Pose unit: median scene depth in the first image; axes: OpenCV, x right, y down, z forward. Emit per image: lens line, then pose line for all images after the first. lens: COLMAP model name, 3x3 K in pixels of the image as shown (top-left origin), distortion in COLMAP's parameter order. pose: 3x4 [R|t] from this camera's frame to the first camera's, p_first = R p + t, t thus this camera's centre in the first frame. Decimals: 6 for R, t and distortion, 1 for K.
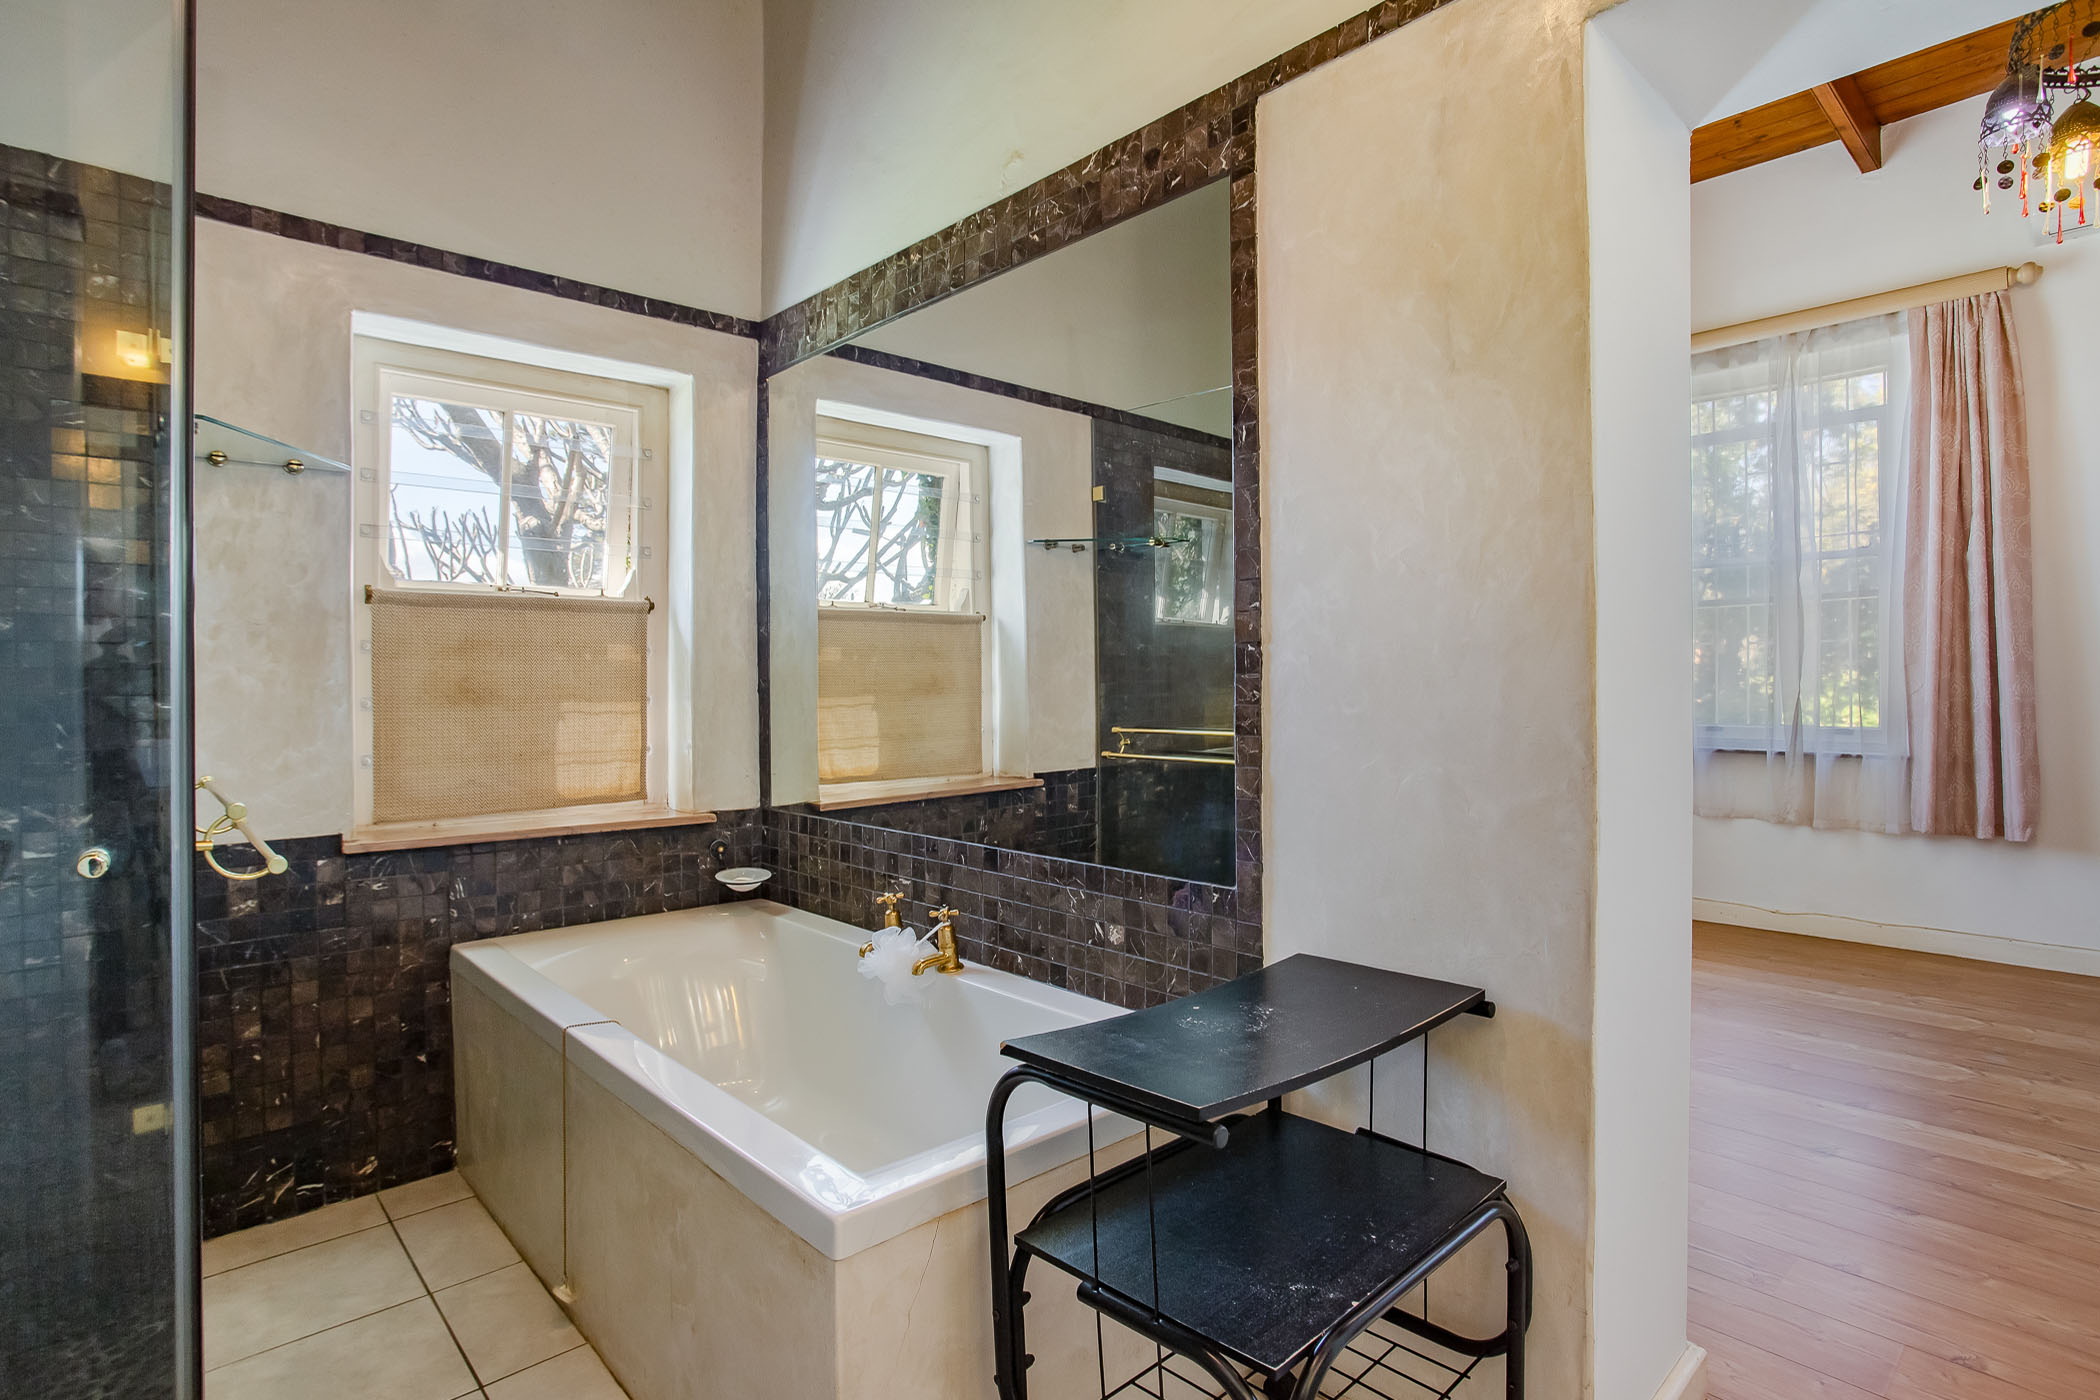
lens RADIAL K [[1090.8, 0, 1050.0], [0, 1090.8, 700.0], [0, 0, 1]] dist [-0.002825, -0.000269]
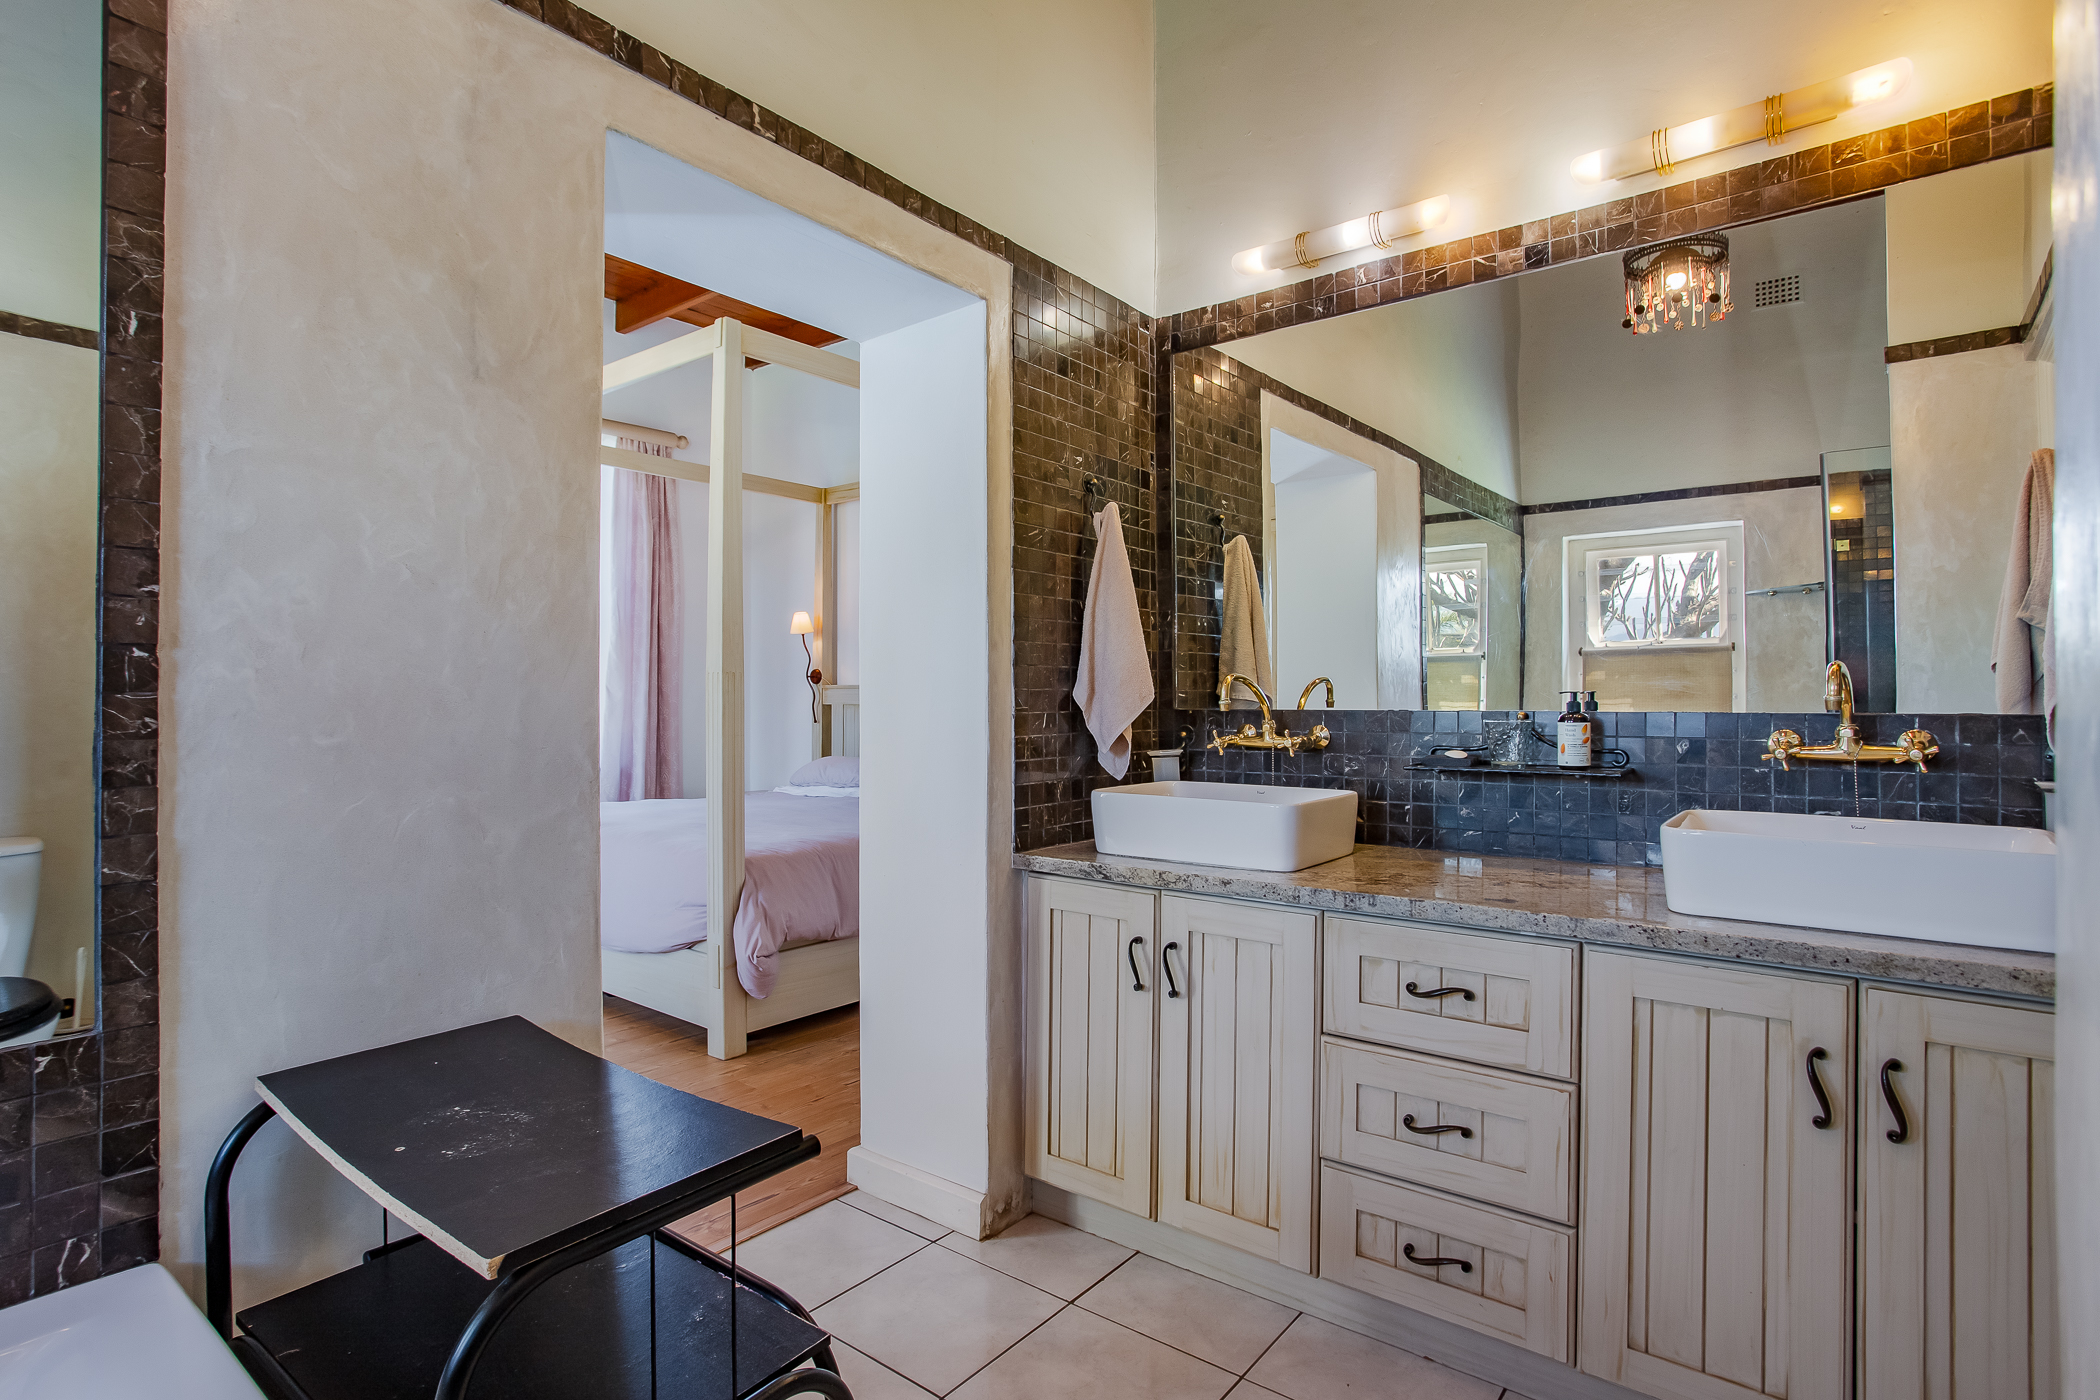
lens RADIAL K [[1052.7, 0, 1050.0], [0, 1052.7, 700.0], [0, 0, 1]] dist [0.002091, 0.000646]
pose [[-0.143671, 0.004867, 0.989614, -0.531080], [0.016241, 0.999865, -0.002559, -0.008998], [-0.989492, 0.015705, -0.143730, 0.559741]]
